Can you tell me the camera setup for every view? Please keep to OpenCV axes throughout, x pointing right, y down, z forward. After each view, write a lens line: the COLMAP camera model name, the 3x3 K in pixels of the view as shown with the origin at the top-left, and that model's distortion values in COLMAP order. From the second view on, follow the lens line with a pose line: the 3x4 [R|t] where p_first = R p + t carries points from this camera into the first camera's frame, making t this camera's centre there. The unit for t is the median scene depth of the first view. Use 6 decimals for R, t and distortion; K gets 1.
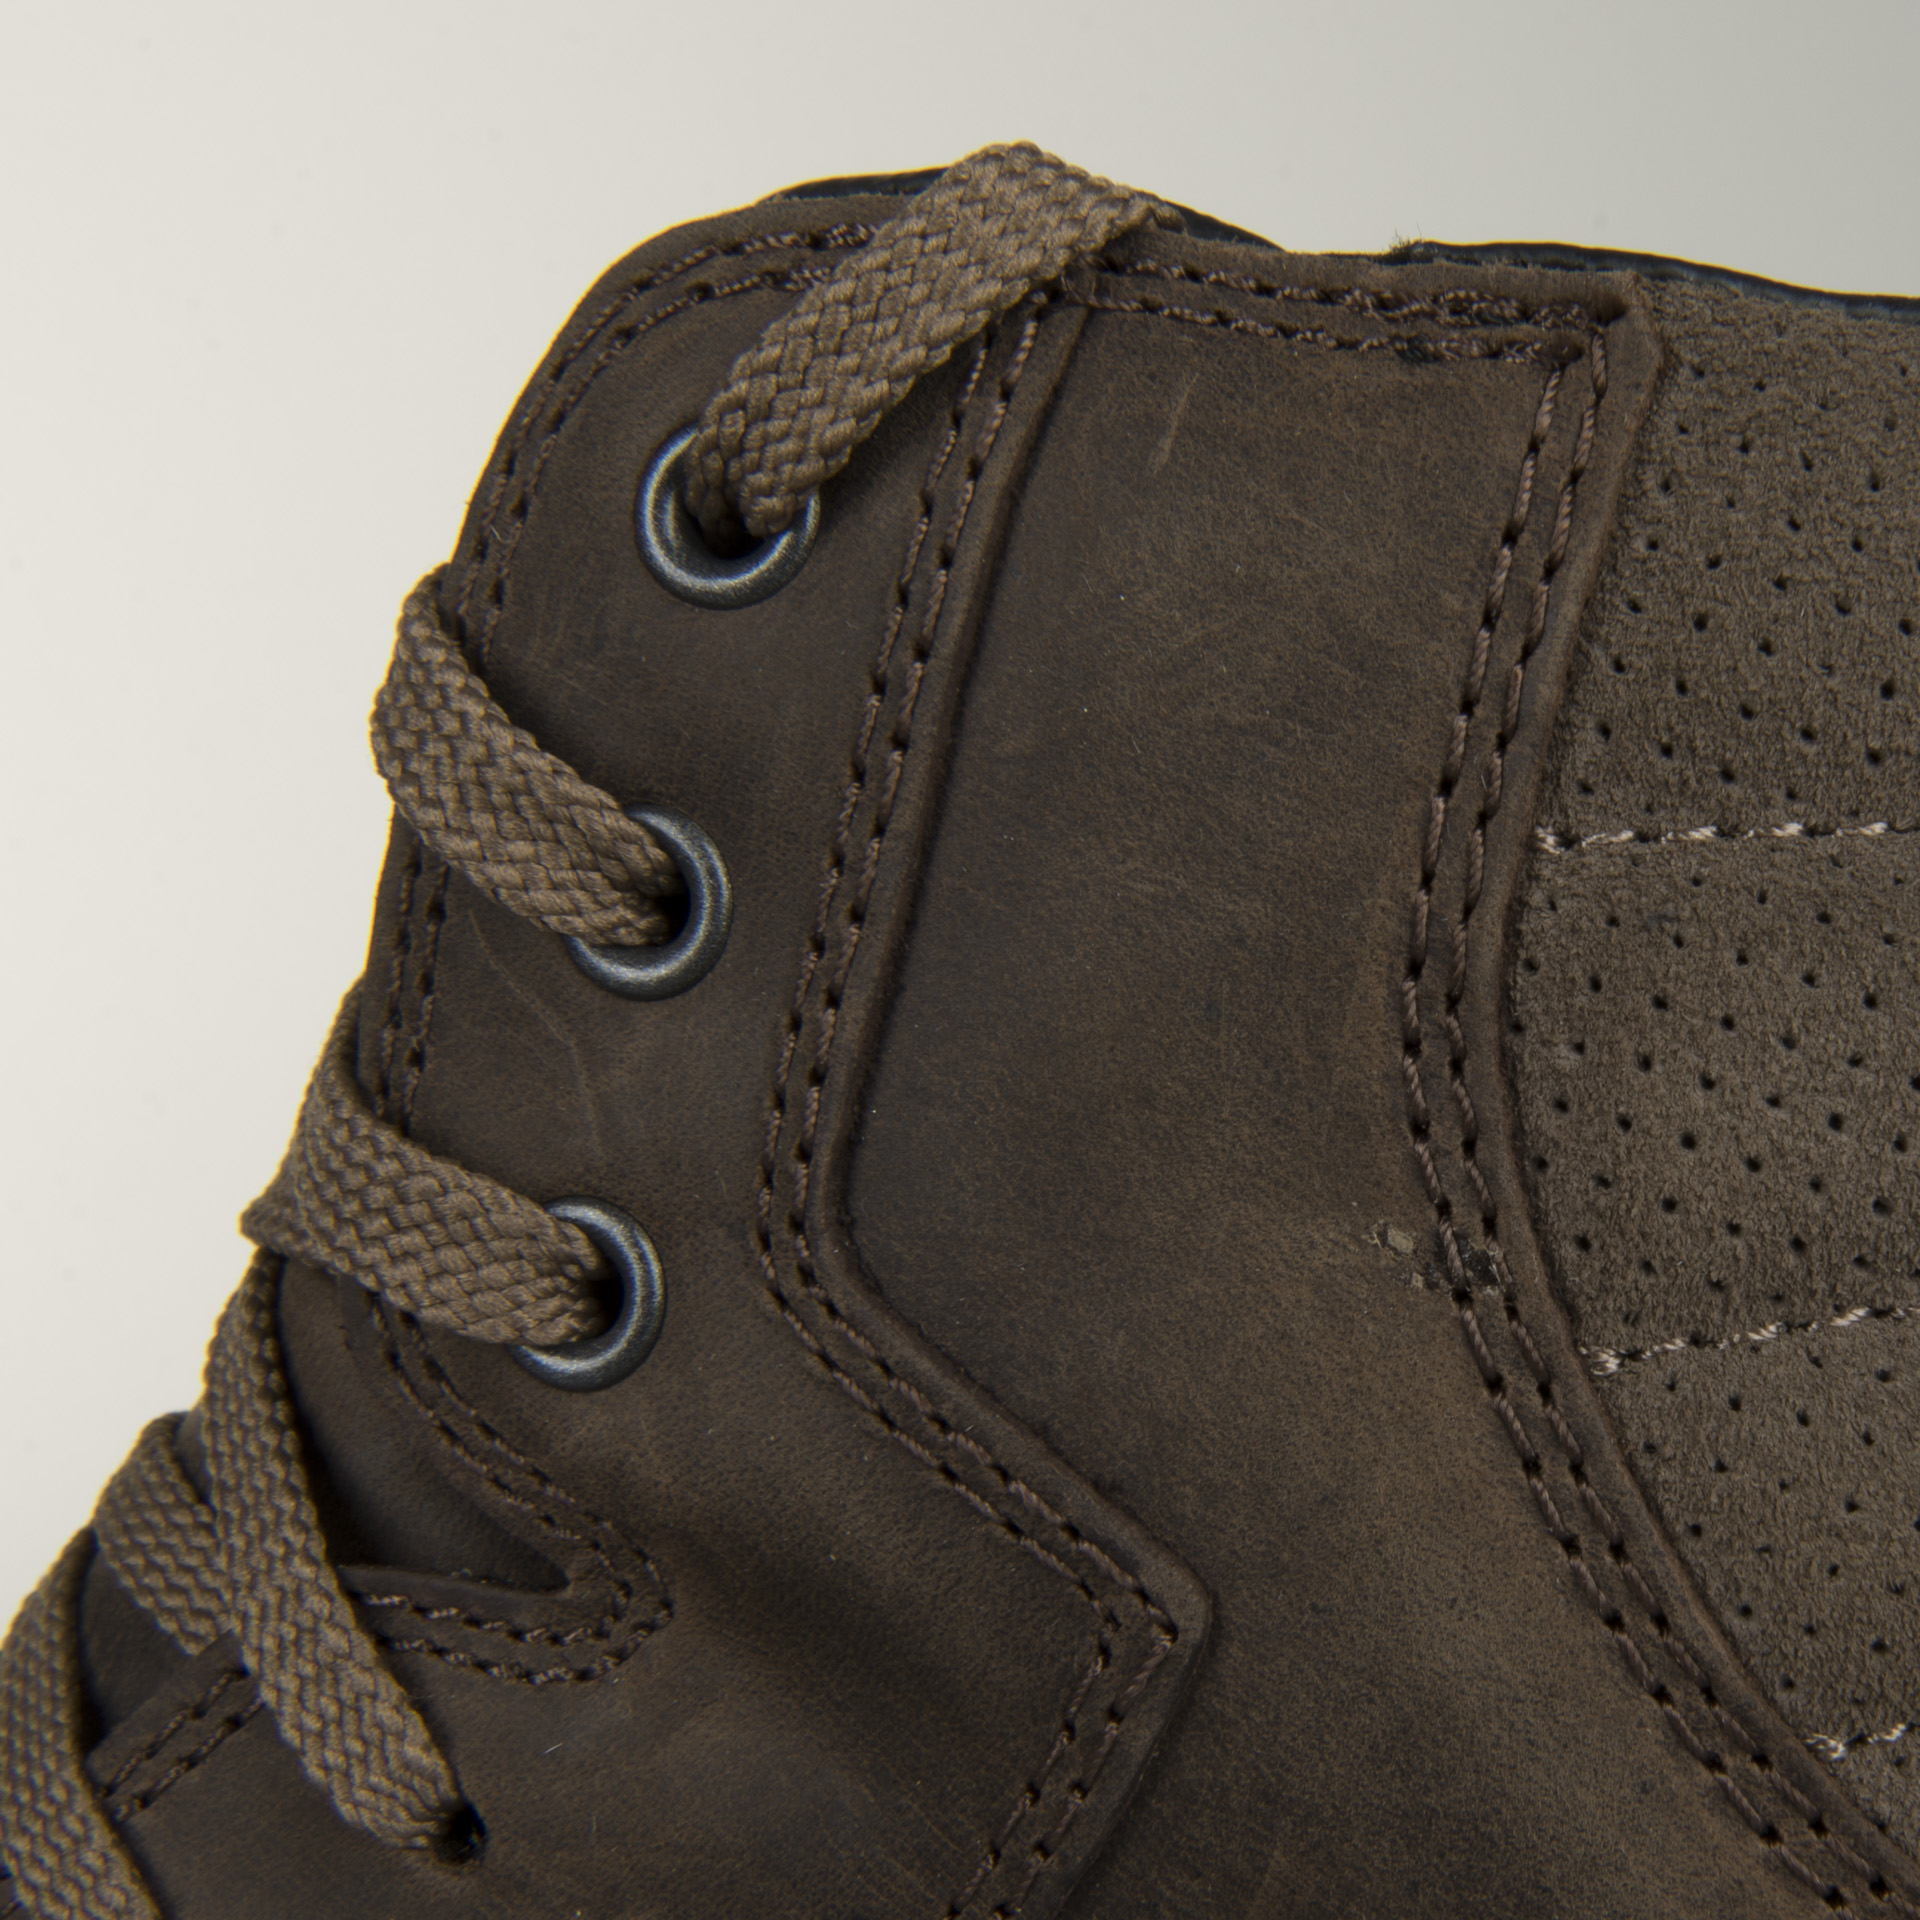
lens RADIAL K [[7525.0, 0, 960.0], [0, 7525.0, 960.0], [0, 0, 1]] dist [-0.328502, -3.348704]
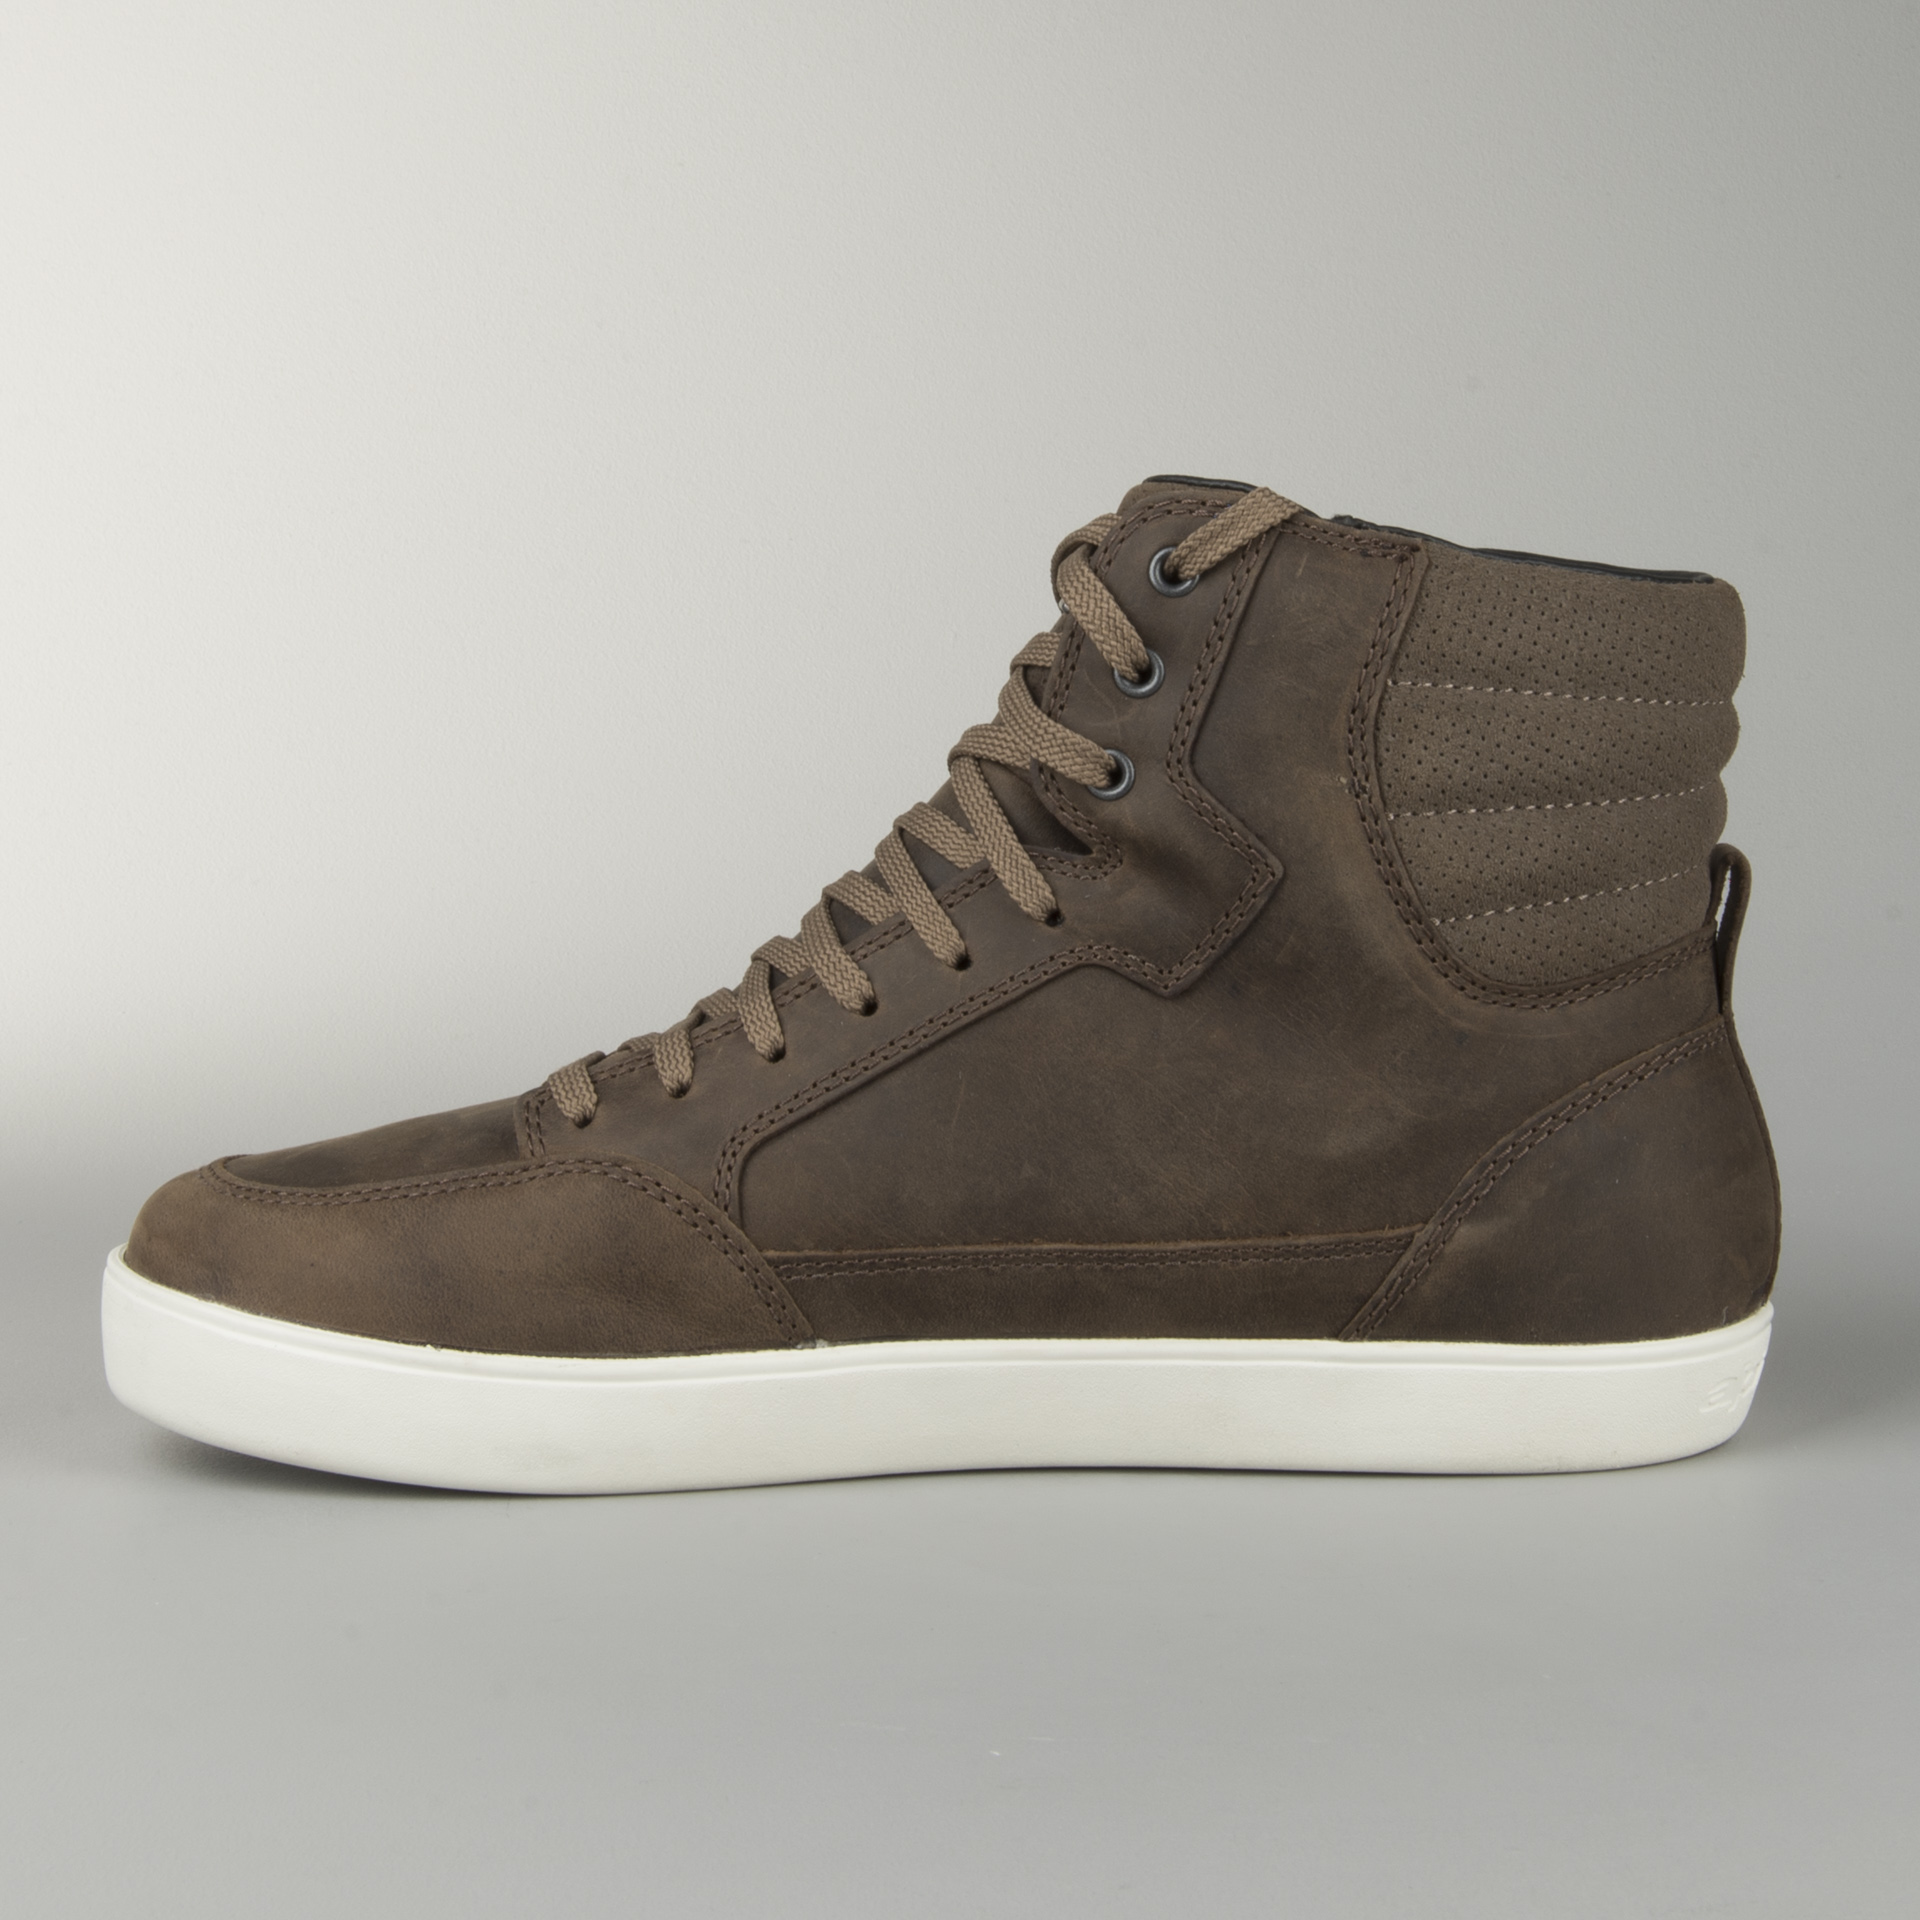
lens RADIAL K [[6880.7, 0, 960.0], [0, 6880.7, 960.0], [0, 0, 1]] dist [-0.793801, -3.336445]
pose [[0.972247, 0.092725, 0.214799, -0.883002], [-0.100645, 0.994577, 0.026206, 0.056268], [-0.211204, -0.047097, 0.976307, -2.418760]]
